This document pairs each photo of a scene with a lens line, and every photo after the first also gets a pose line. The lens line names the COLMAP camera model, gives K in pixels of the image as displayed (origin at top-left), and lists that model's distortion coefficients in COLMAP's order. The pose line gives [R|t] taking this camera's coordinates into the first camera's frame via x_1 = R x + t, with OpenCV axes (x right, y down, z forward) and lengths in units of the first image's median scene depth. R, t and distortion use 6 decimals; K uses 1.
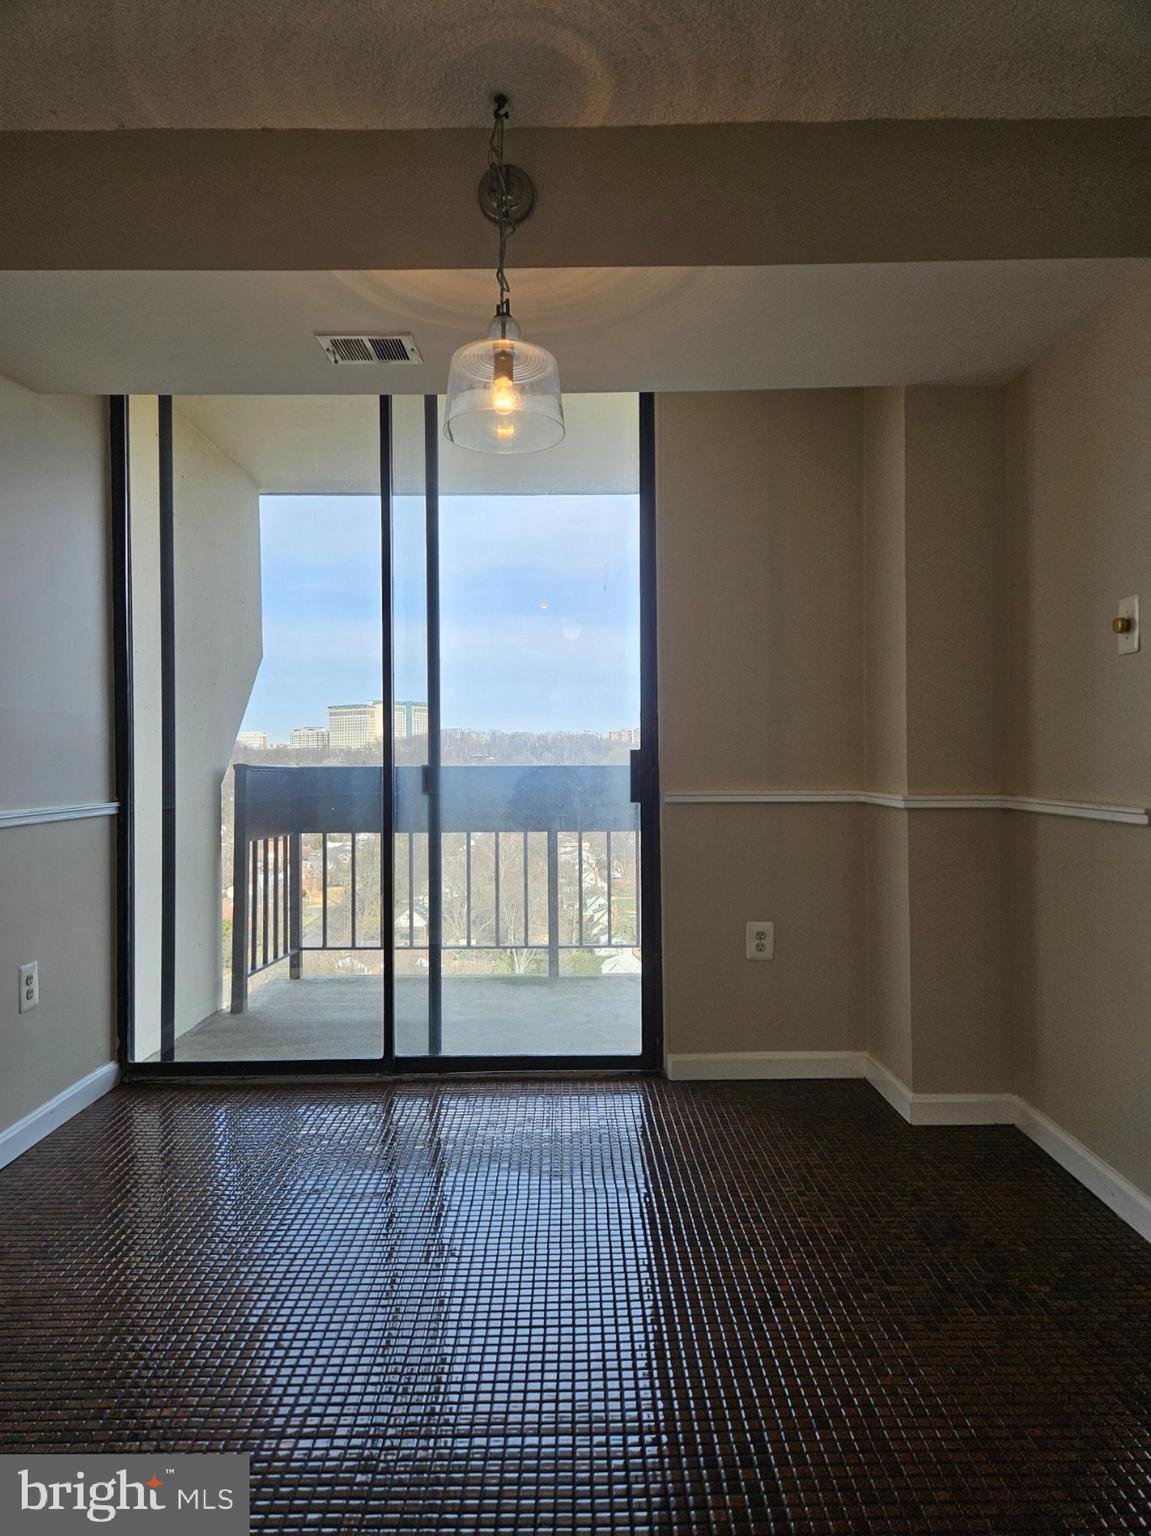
lens RADIAL K [[997.9, 0, 507.7], [0, 997.9, 756.6], [0, 0, 1]] dist [0.059336, -0.035347]
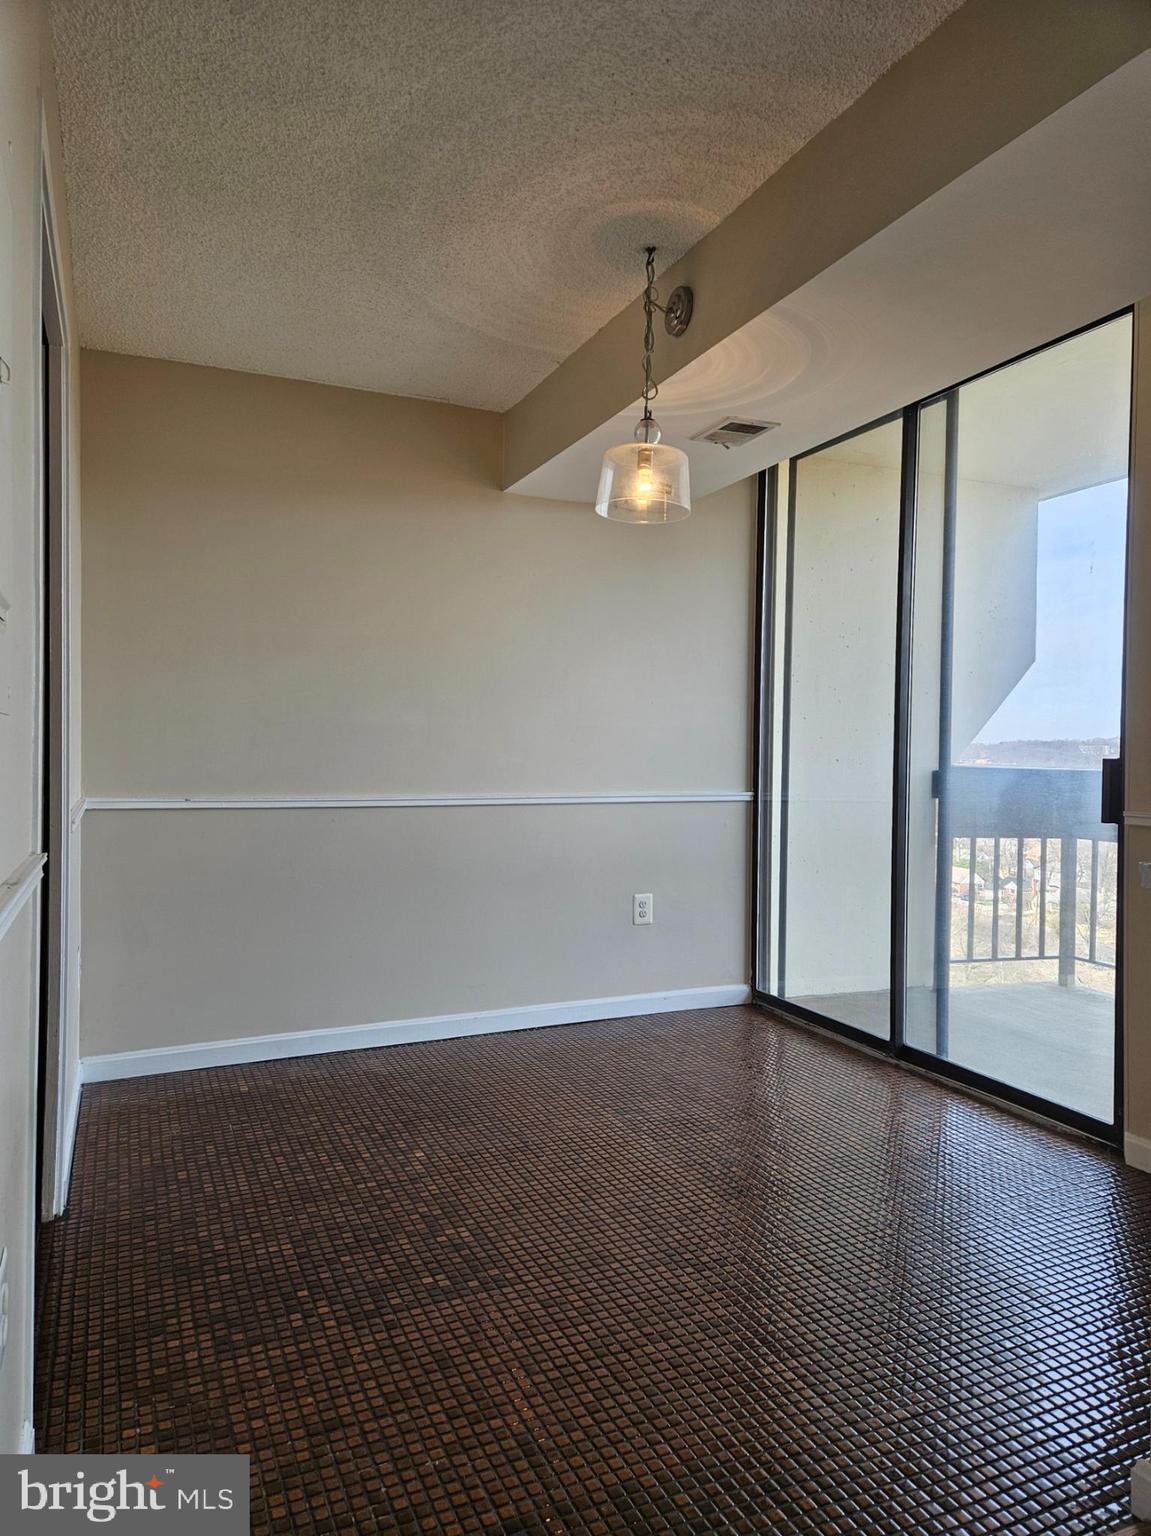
lens RADIAL K [[997.9, 0, 581.9], [0, 997.9, 764.2], [0, 0, 1]] dist [0.059336, -0.035347]
pose [[0.413798, 0.022010, -0.910103, 0.713235], [-0.007066, 0.999755, 0.020965, -0.017229], [0.910341, -0.002245, 0.413852, 0.250871]]
